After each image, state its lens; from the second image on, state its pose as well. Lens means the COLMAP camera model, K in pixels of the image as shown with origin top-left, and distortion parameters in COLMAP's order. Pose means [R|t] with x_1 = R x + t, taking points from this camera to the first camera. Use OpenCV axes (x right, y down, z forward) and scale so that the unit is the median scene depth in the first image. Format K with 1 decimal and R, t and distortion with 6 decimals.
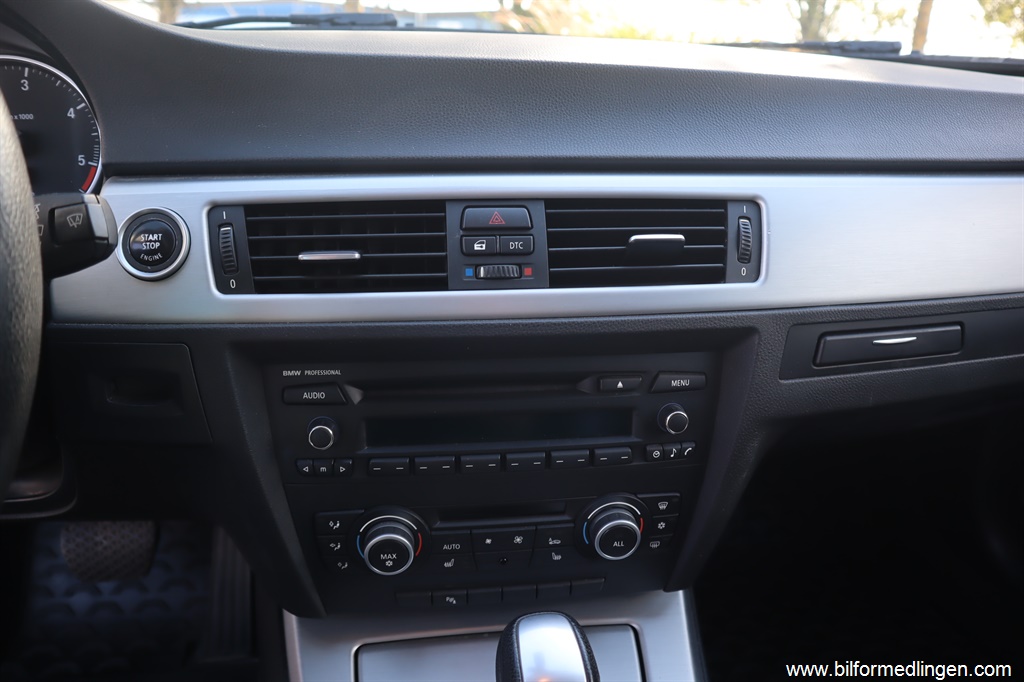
lens RADIAL K [[708.4, 0, 512.0], [0, 708.4, 341.0], [0, 0, 1]] dist [-0.120336, 0.071492]
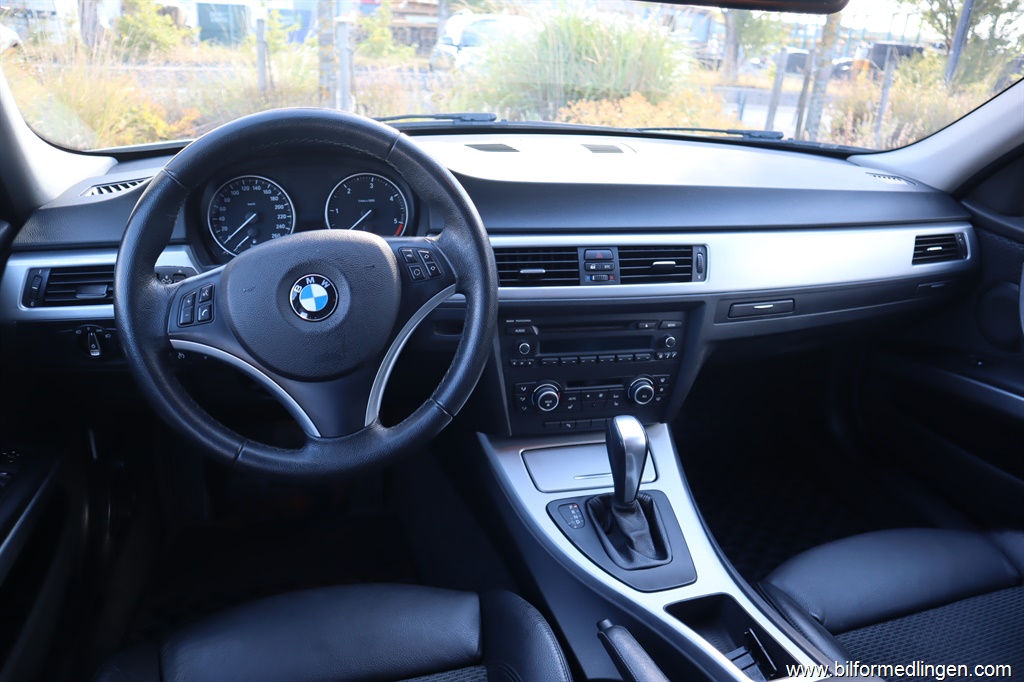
lens RADIAL K [[708.4, 0, 512.0], [0, 708.4, 341.0], [0, 0, 1]] dist [-0.120336, 0.071492]
pose [[0.995113, -0.007216, 0.098478, -0.502426], [0.001940, 0.998563, 0.053562, -0.012209], [-0.098723, -0.053109, 0.993697, -1.226008]]
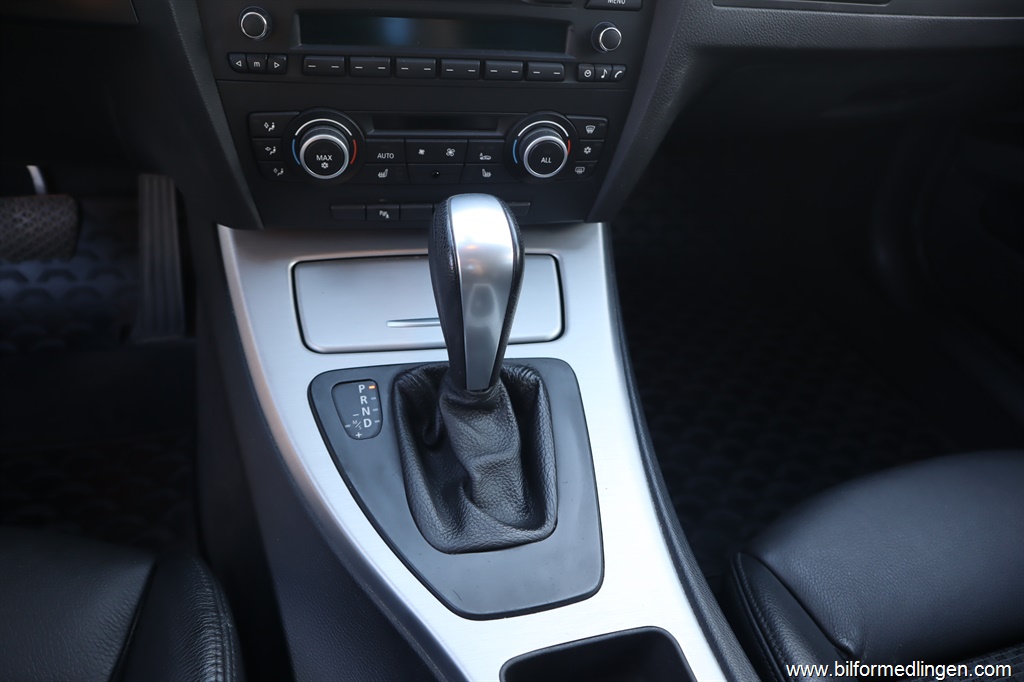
lens RADIAL K [[708.4, 0, 512.0], [0, 708.4, 341.0], [0, 0, 1]] dist [-0.120336, 0.071492]
pose [[0.993871, 0.018094, 0.109054, -0.008897], [-0.053149, 0.943224, 0.327879, 0.204147], [-0.096929, -0.331665, 0.938404, -0.075826]]
